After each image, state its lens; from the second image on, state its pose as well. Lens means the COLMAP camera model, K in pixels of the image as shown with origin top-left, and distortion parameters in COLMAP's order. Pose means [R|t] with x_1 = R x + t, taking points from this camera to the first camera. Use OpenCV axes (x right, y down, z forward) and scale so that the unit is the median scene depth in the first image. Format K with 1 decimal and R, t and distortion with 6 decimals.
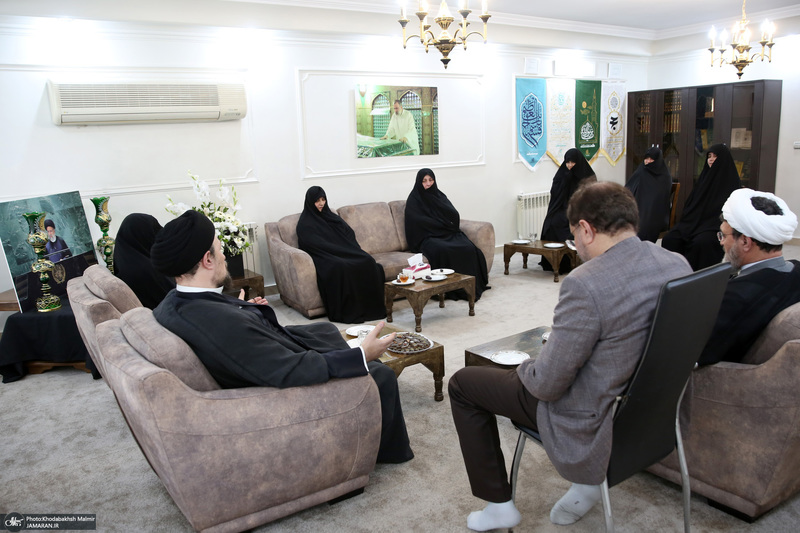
lens RADIAL K [[632.5, 0, 400.0], [0, 632.5, 266.5], [0, 0, 1]] dist [-0.099524, 0.096607]
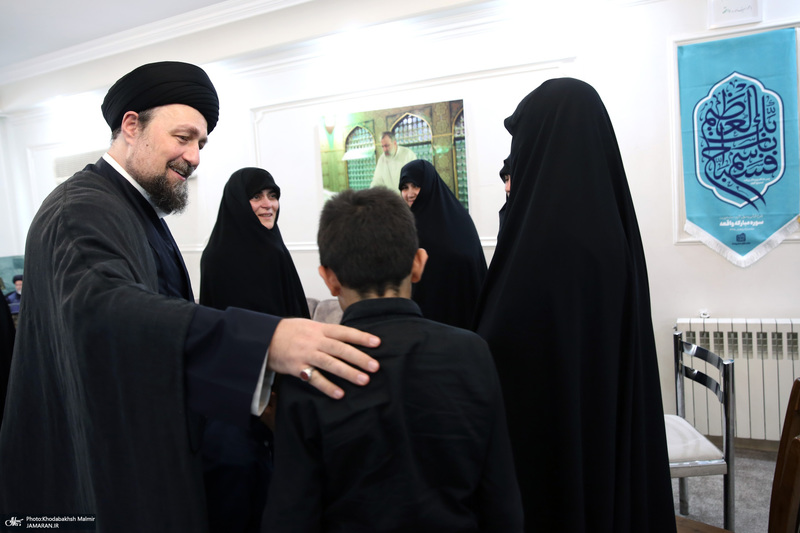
lens RADIAL K [[632.5, 0, 400.0], [0, 632.5, 266.5], [0, 0, 1]] dist [-0.099524, 0.096607]
pose [[0.465213, 0.098355, -0.879718, 0.527018], [-0.138776, 0.989623, 0.037256, -0.155648], [0.874253, 0.104752, 0.474035, 0.711814]]
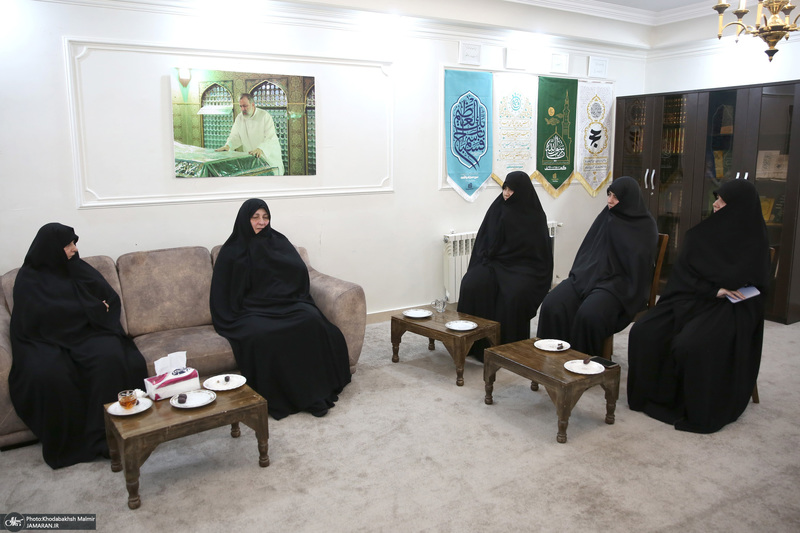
lens RADIAL K [[623.1, 0, 398.2], [0, 623.1, 261.2], [0, 0, 1]] dist [-0.096302, 0.094715]
pose [[0.998027, 0.041918, -0.046749, 0.190675], [-0.042987, 0.998831, -0.022109, -0.074760], [0.045768, 0.024075, 0.998662, 0.338569]]
